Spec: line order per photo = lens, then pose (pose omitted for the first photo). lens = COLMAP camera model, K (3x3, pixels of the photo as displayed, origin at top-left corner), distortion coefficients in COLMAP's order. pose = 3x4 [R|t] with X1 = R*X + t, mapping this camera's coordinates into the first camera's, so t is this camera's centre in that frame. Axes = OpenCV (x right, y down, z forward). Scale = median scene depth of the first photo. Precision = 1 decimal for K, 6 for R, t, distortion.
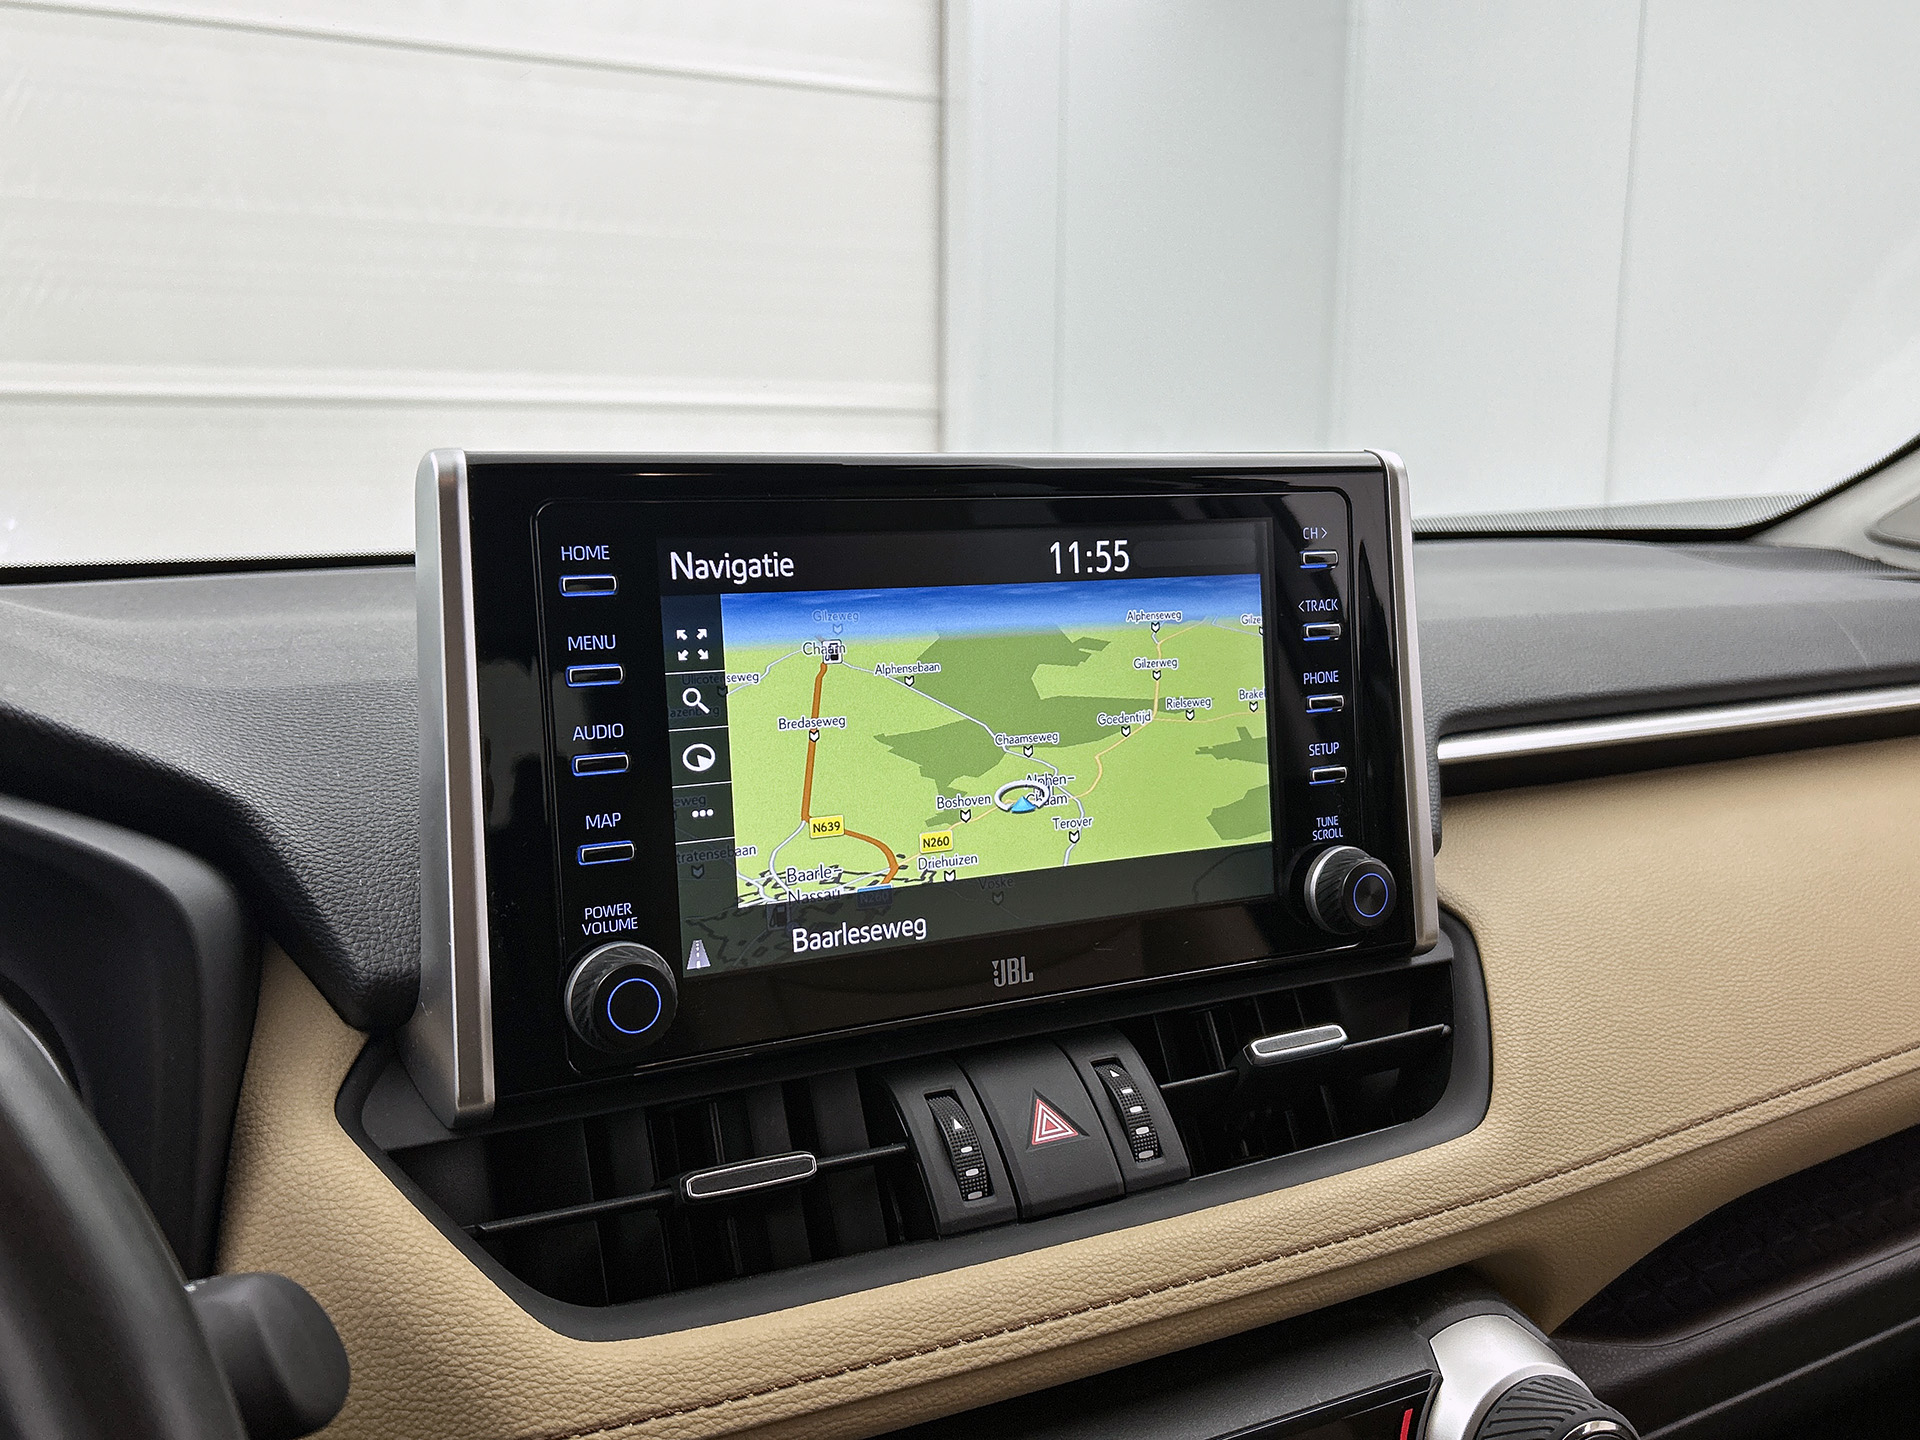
lens RADIAL K [[1608.7, 0, 972.4], [0, 1608.7, 708.6], [0, 0, 1]] dist [0.012272, -0.020976]
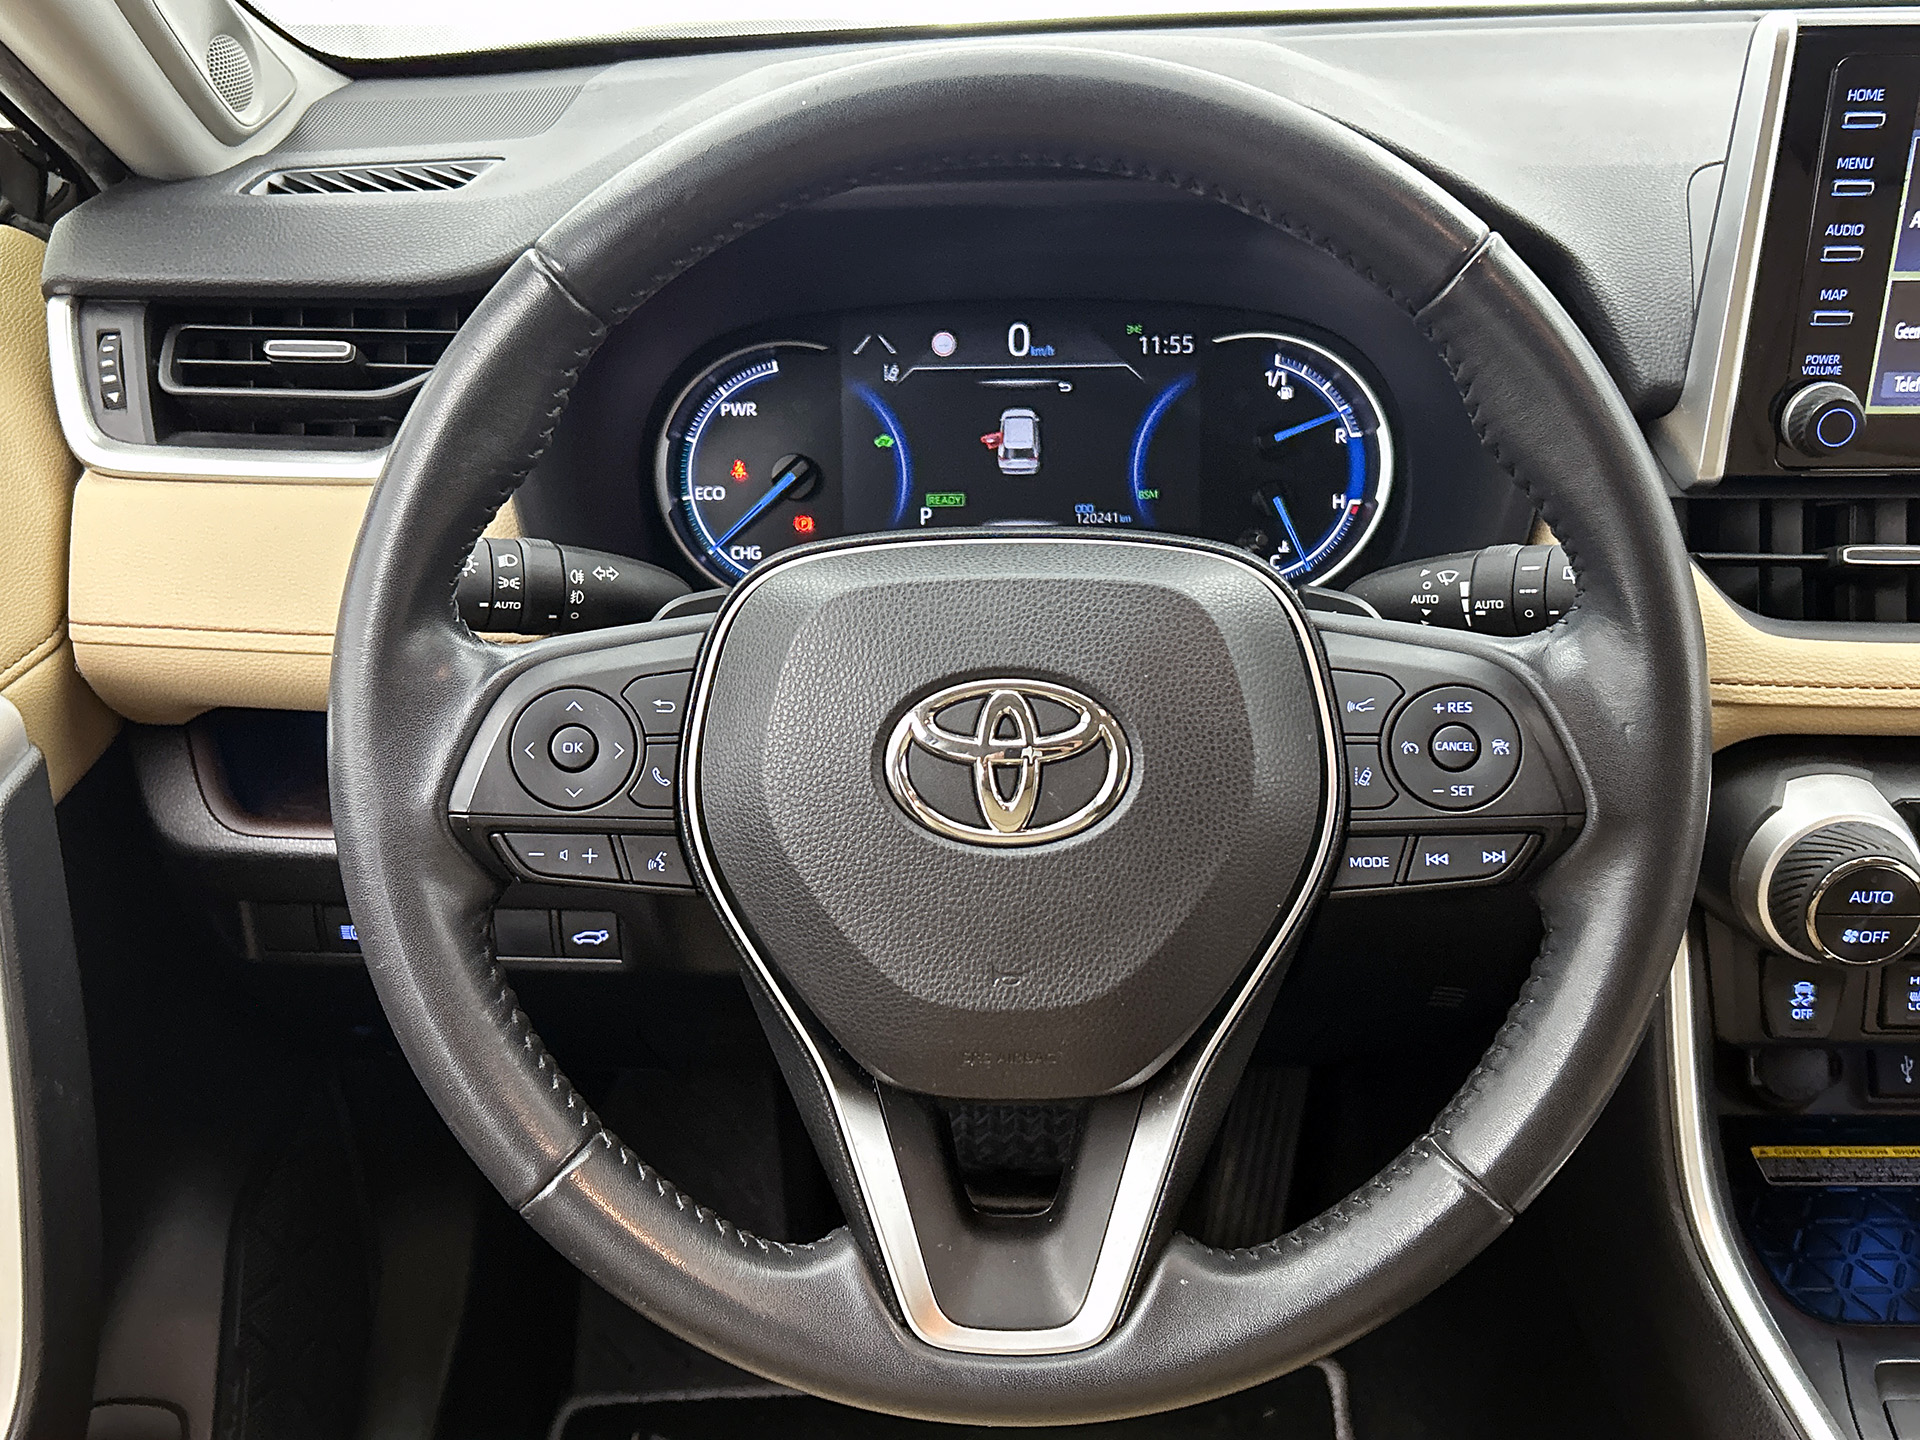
lens RADIAL K [[1840.3, 0, 974.1], [0, 1840.3, 721.7], [0, 0, 1]] dist [0.029940, 0.000000]
pose [[0.884520, 0.209014, -0.417058, -0.128120], [-0.059112, 0.937022, 0.344233, -0.088204], [0.462742, -0.279828, 0.841169, -0.763817]]
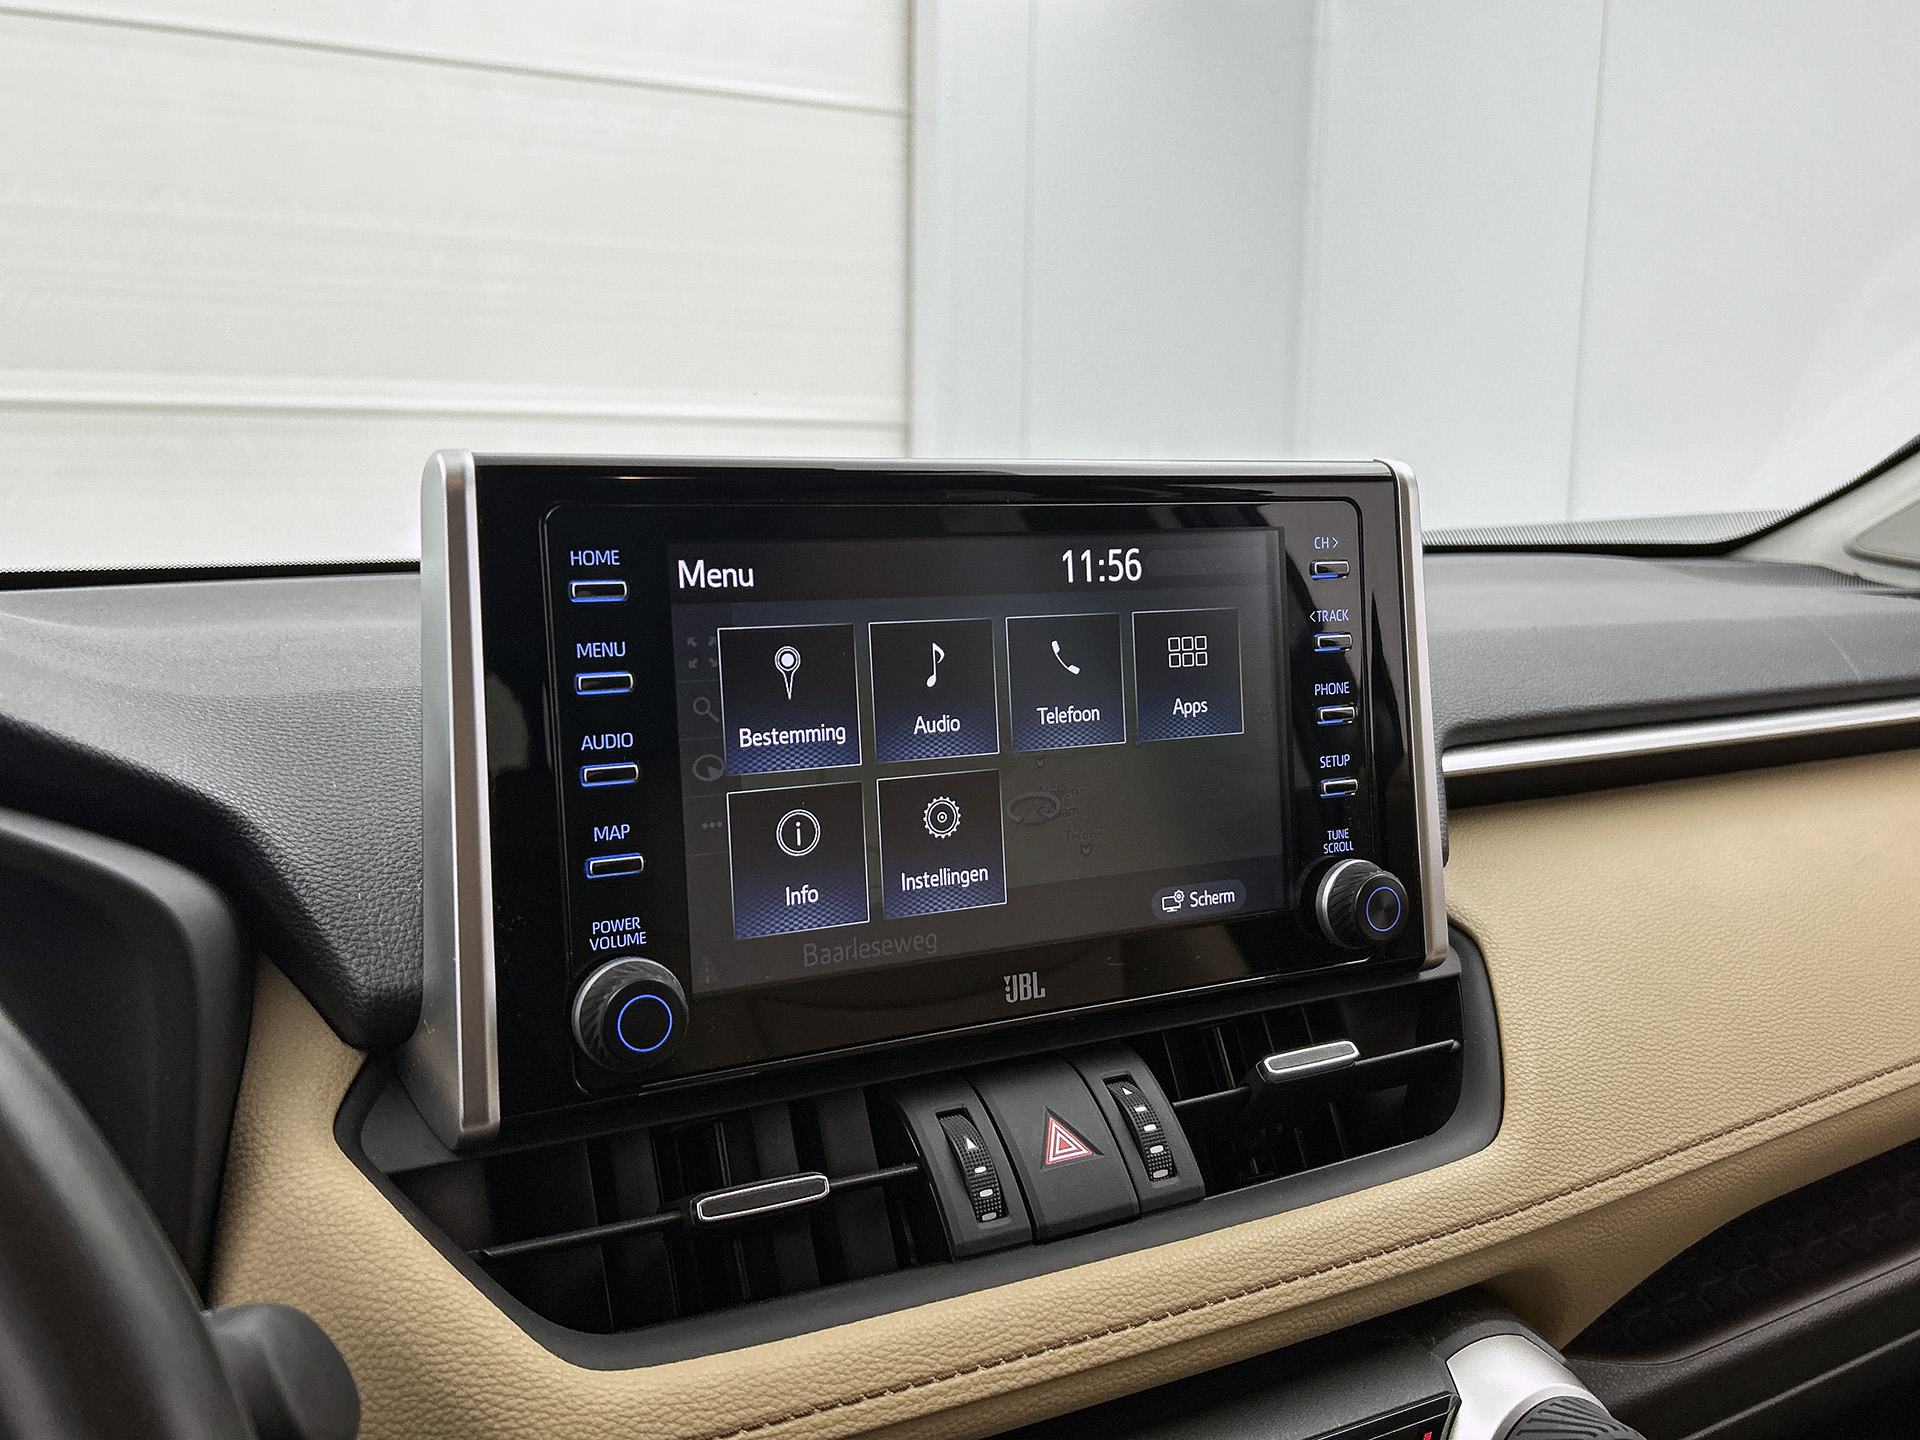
lens RADIAL K [[1608.7, 0, 971.0], [0, 1608.7, 707.5], [0, 0, 1]] dist [0.012272, -0.020976]
pose [[0.999722, 0.002607, 0.023448, -0.032324], [-0.002382, 0.999951, -0.009653, 0.002594], [-0.023472, 0.009595, 0.999678, 0.019025]]
